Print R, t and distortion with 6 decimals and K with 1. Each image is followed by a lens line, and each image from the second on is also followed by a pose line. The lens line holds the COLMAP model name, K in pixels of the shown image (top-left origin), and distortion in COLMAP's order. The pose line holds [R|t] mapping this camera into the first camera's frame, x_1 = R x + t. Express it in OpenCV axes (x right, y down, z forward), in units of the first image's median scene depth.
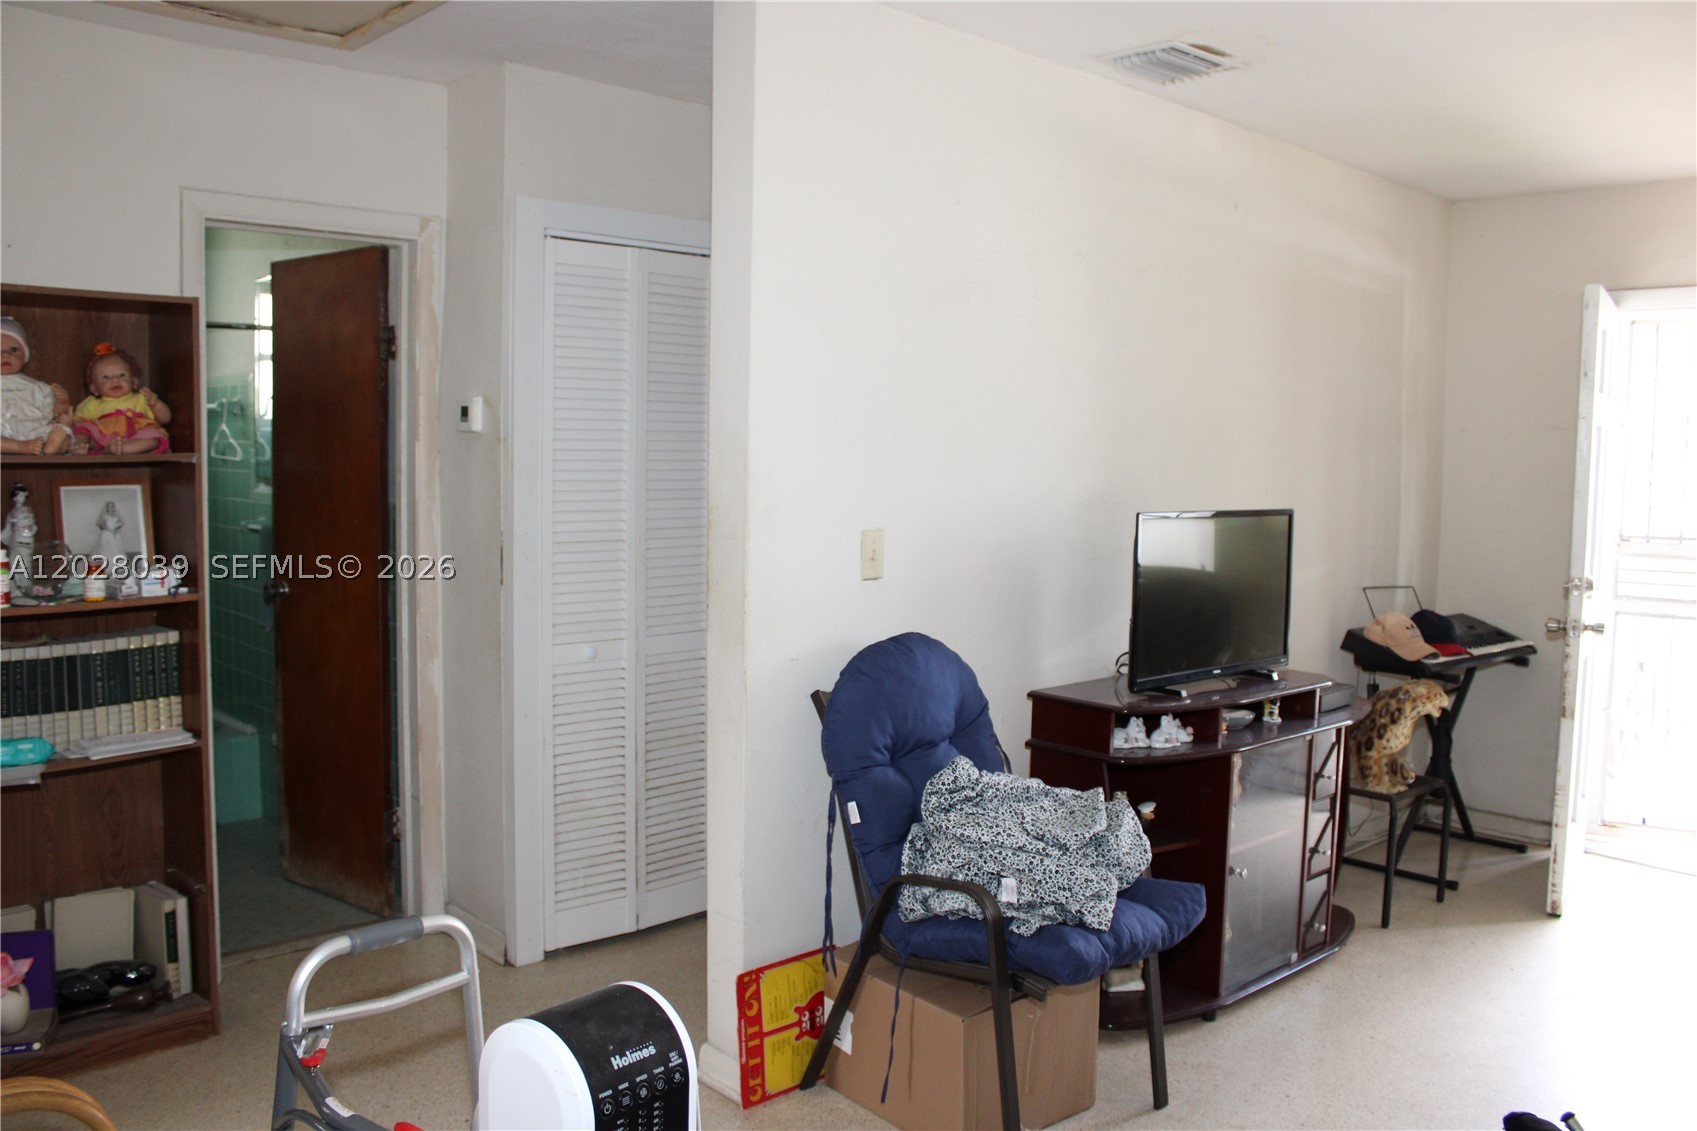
lens RADIAL K [[1411.4, 0, 851.5], [0, 1411.4, 564.2], [0, 0, 1]] dist [-0.160464, 0.139771]
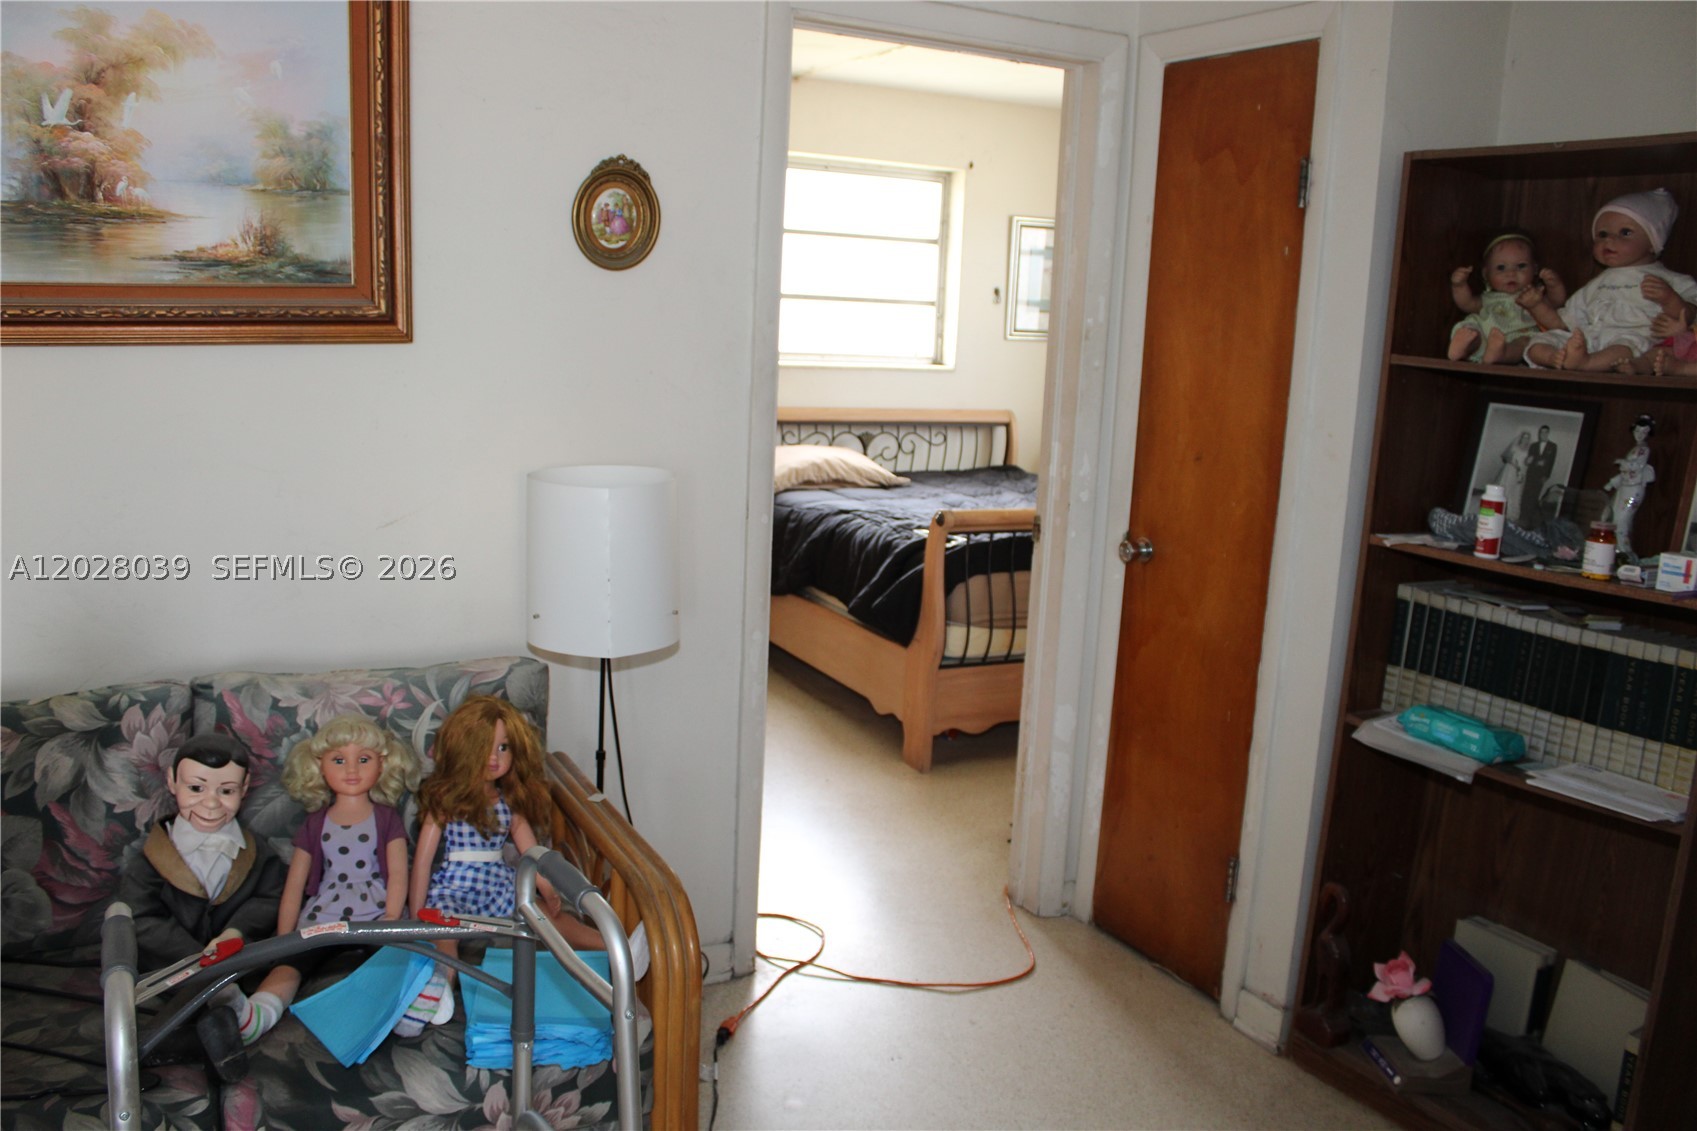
lens RADIAL K [[1411.4, 0, 844.3], [0, 1411.4, 564.7], [0, 0, 1]] dist [-0.160464, 0.139771]
pose [[-0.278560, 0.140664, -0.950062, 0.225853], [-0.134315, 0.973789, 0.183558, -0.056387], [0.950980, 0.178740, -0.252365, 0.774316]]
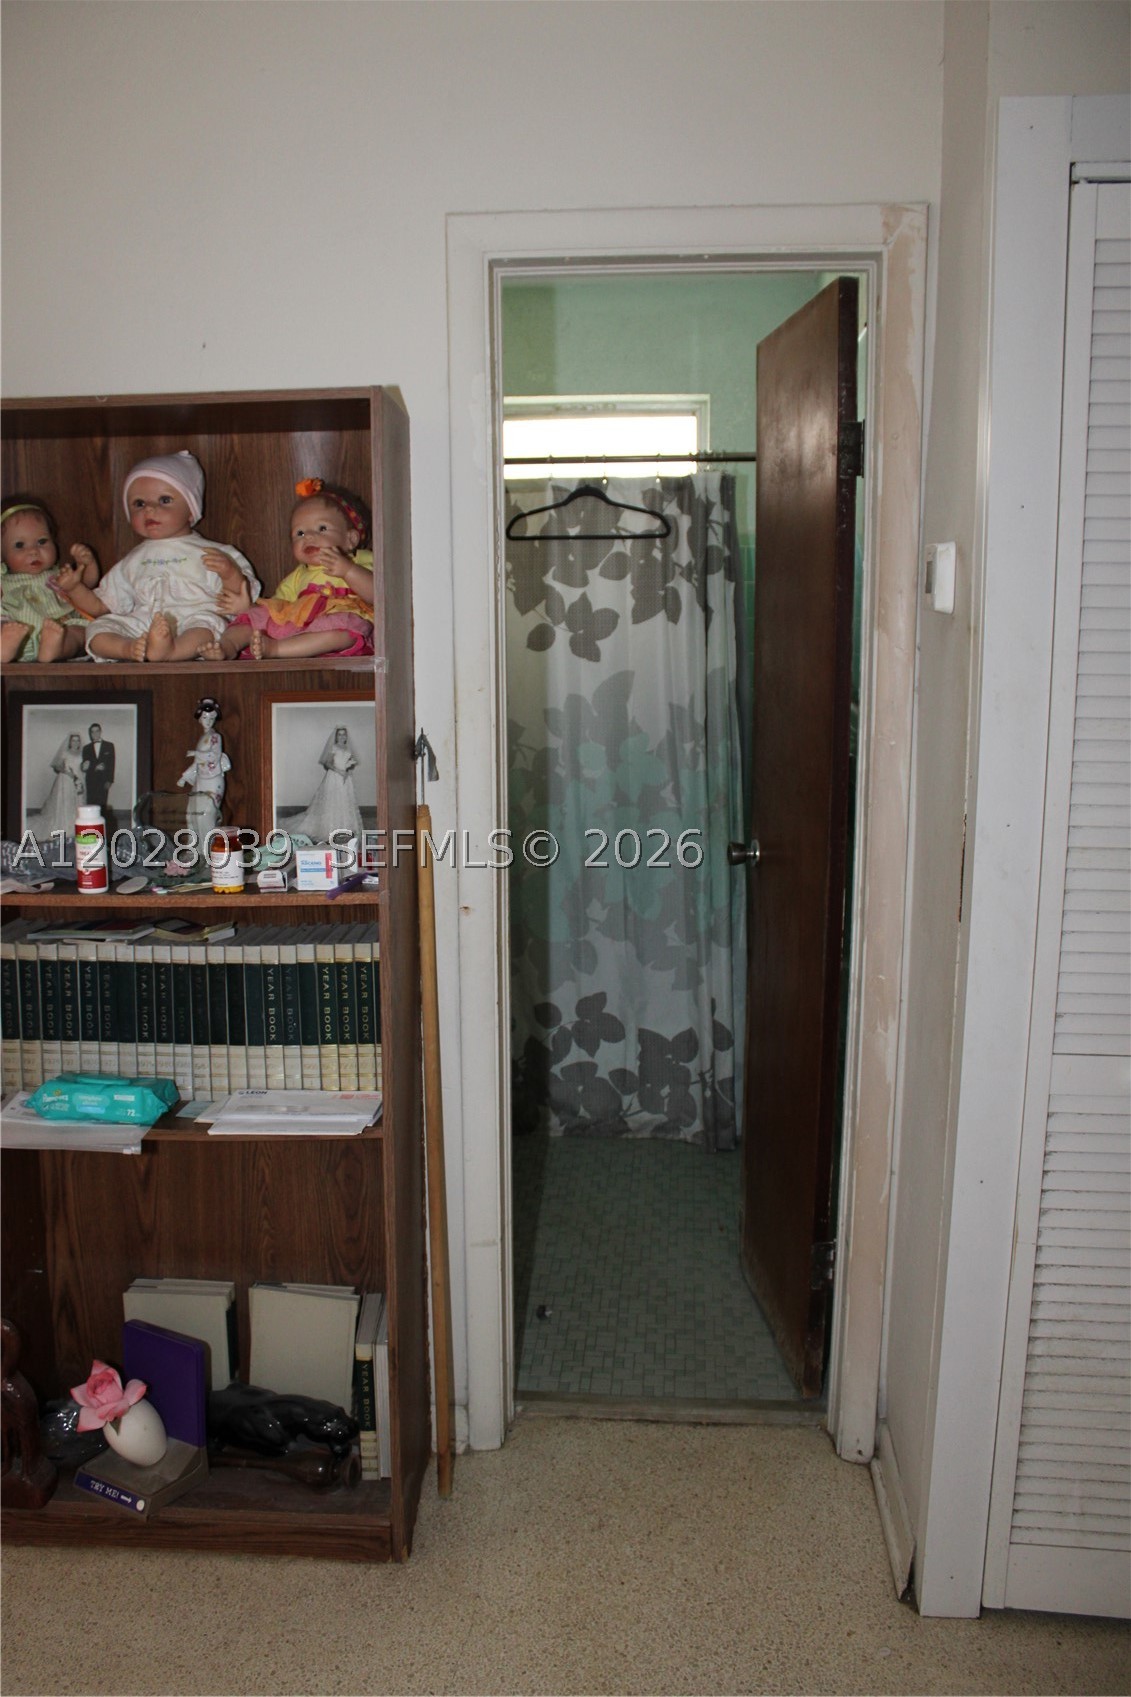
lens RADIAL K [[1411.4, 0, 560.5], [0, 1411.4, 862.5], [0, 0, 1]] dist [-0.160464, 0.139771]
pose [[0.656691, 0.120703, -0.744438, 0.030850], [-0.048400, 0.991819, 0.118118, -0.068718], [0.752605, -0.041537, 0.657161, 0.662282]]
